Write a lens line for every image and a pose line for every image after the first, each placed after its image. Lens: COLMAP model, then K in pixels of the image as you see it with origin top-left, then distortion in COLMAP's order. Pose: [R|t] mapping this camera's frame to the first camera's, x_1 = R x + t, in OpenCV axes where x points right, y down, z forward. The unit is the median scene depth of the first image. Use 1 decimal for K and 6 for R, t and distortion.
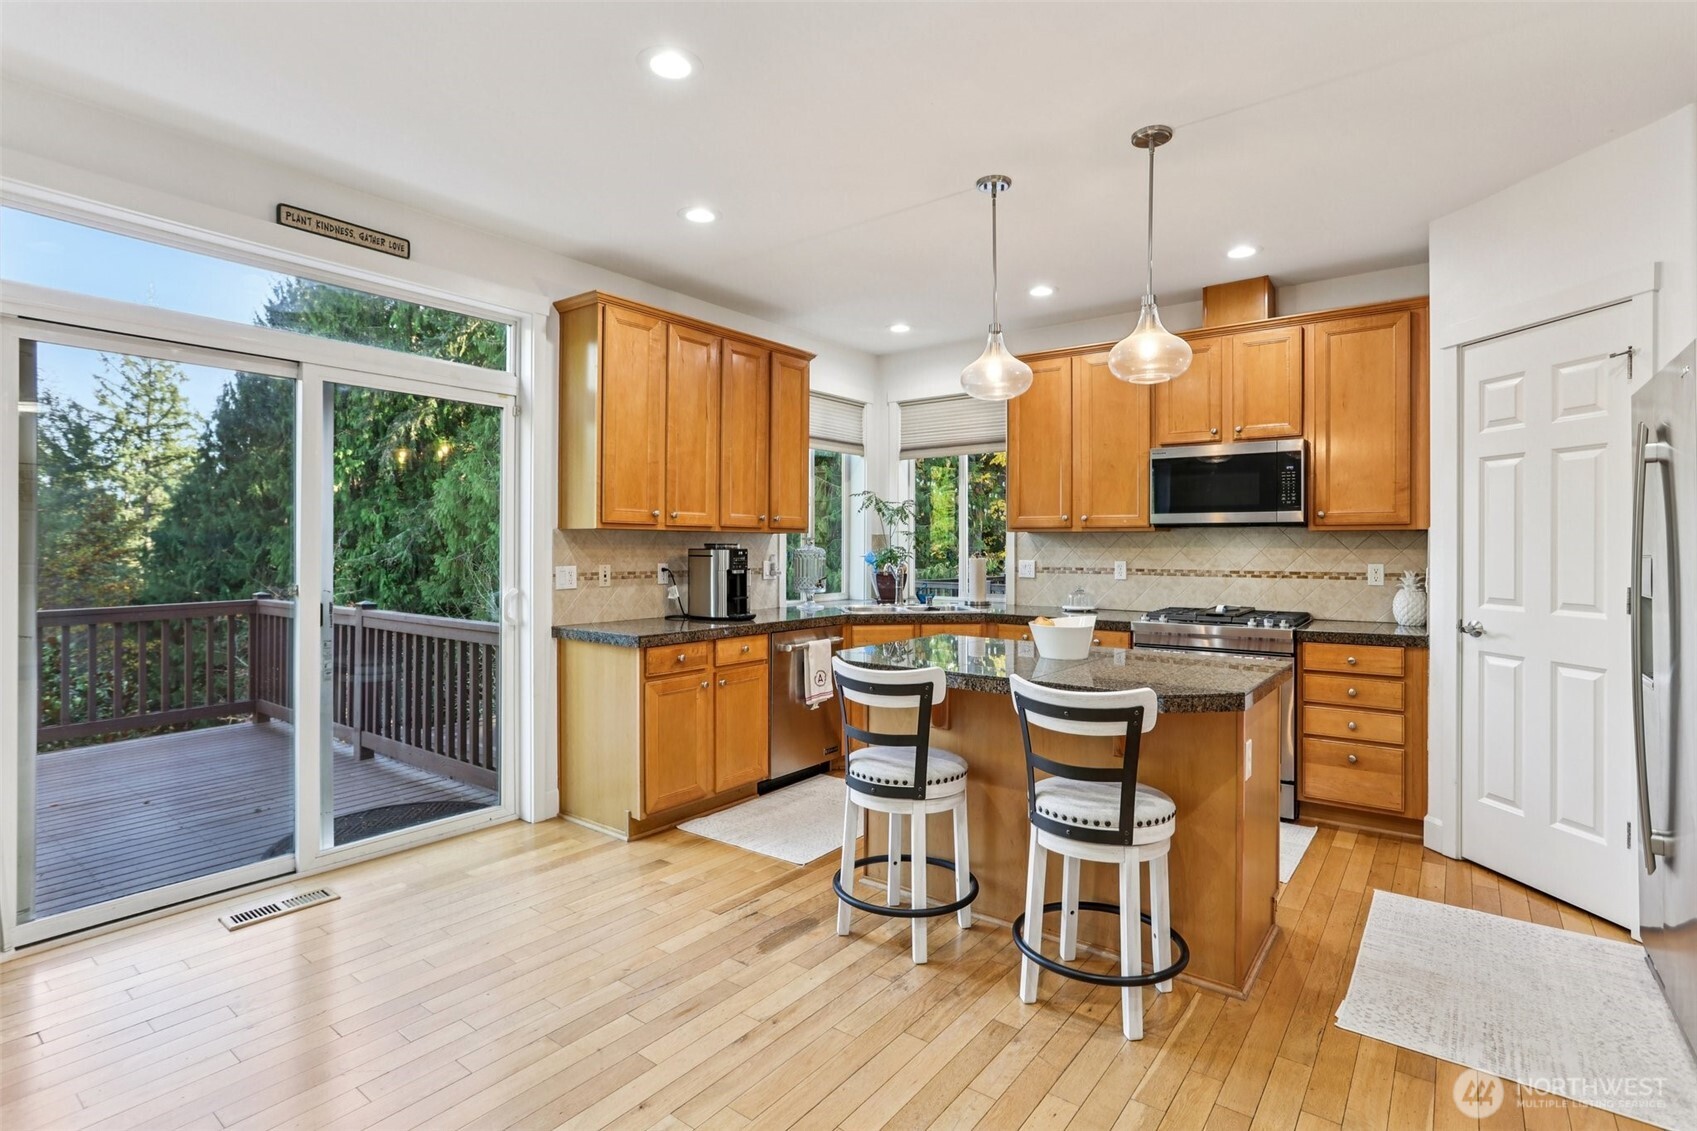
lens RADIAL K [[823.4, 0, 847.4], [0, 823.4, 547.3], [0, 0, 1]] dist [-0.014546, 0.002377]
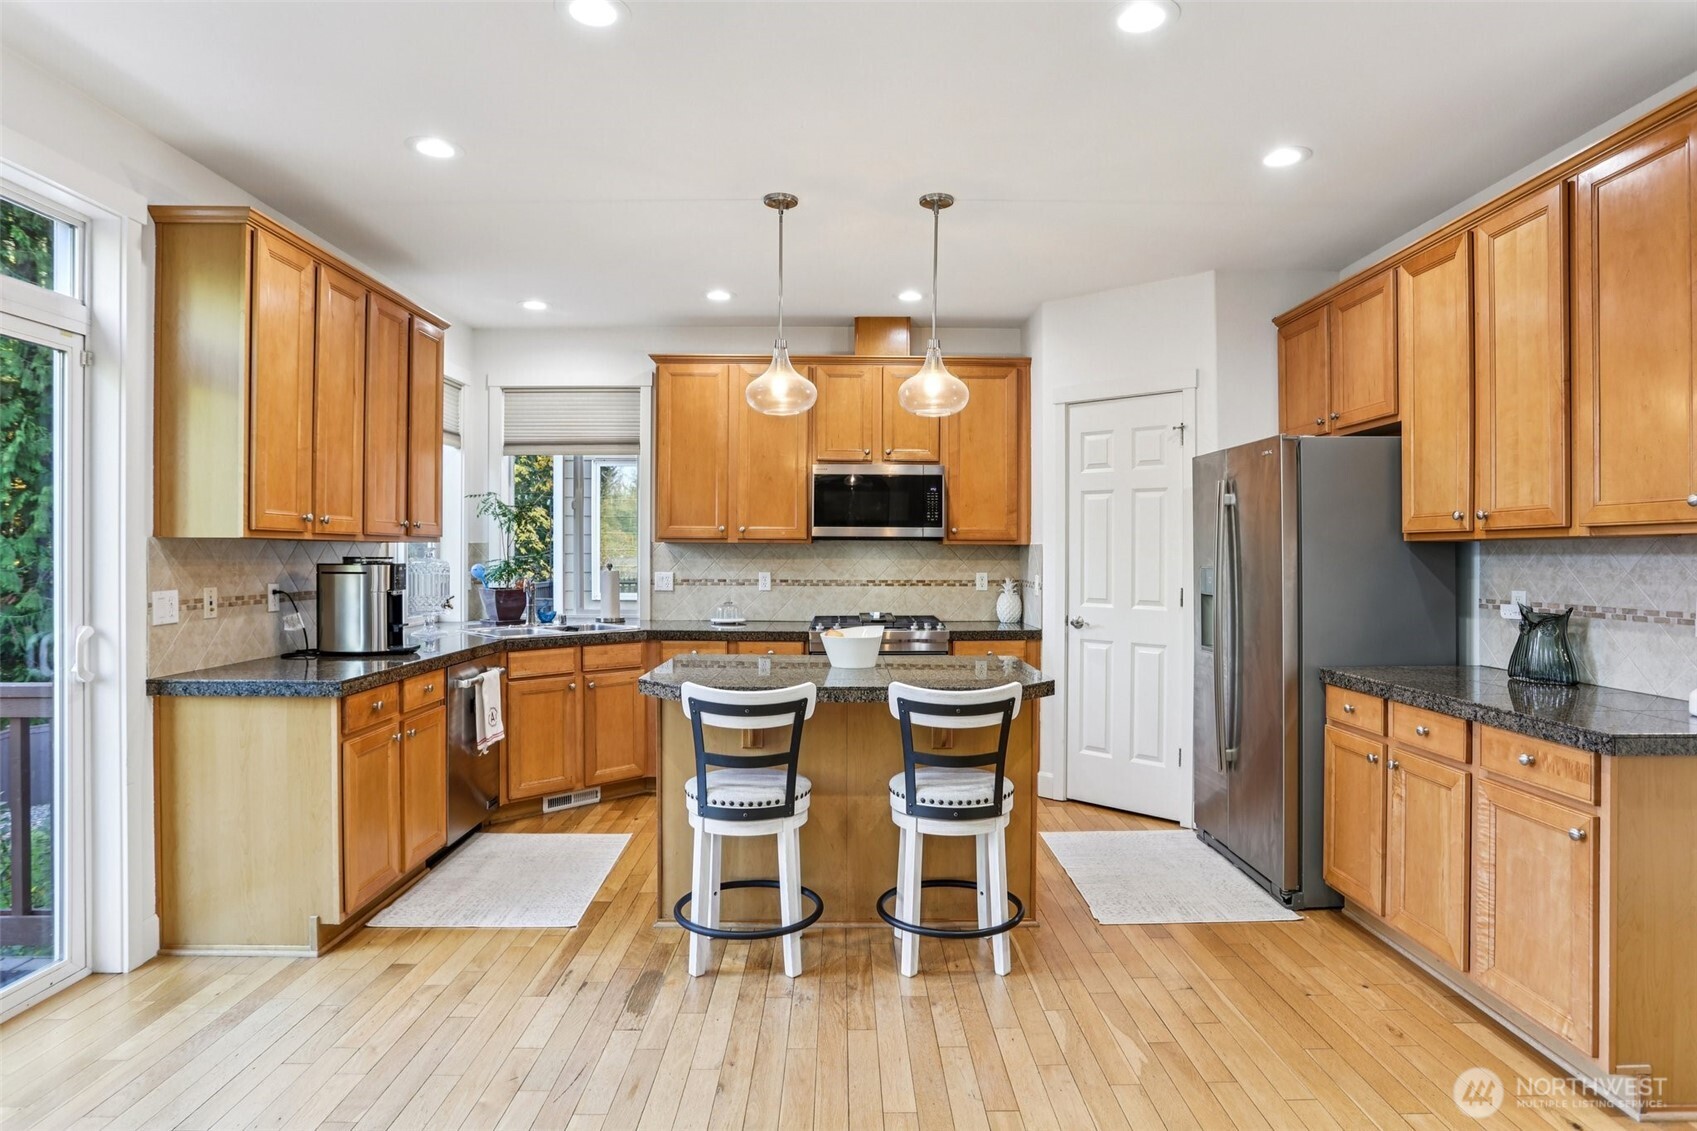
lens RADIAL K [[932.7, 0, 854.6], [0, 932.7, 557.5], [0, 0, 1]] dist [-0.041290, 0.016510]
pose [[0.788901, -0.003262, 0.614512, -0.365568], [-0.000634, 0.999981, 0.006122, -0.010773], [-0.614520, -0.005219, 0.788884, 0.038096]]
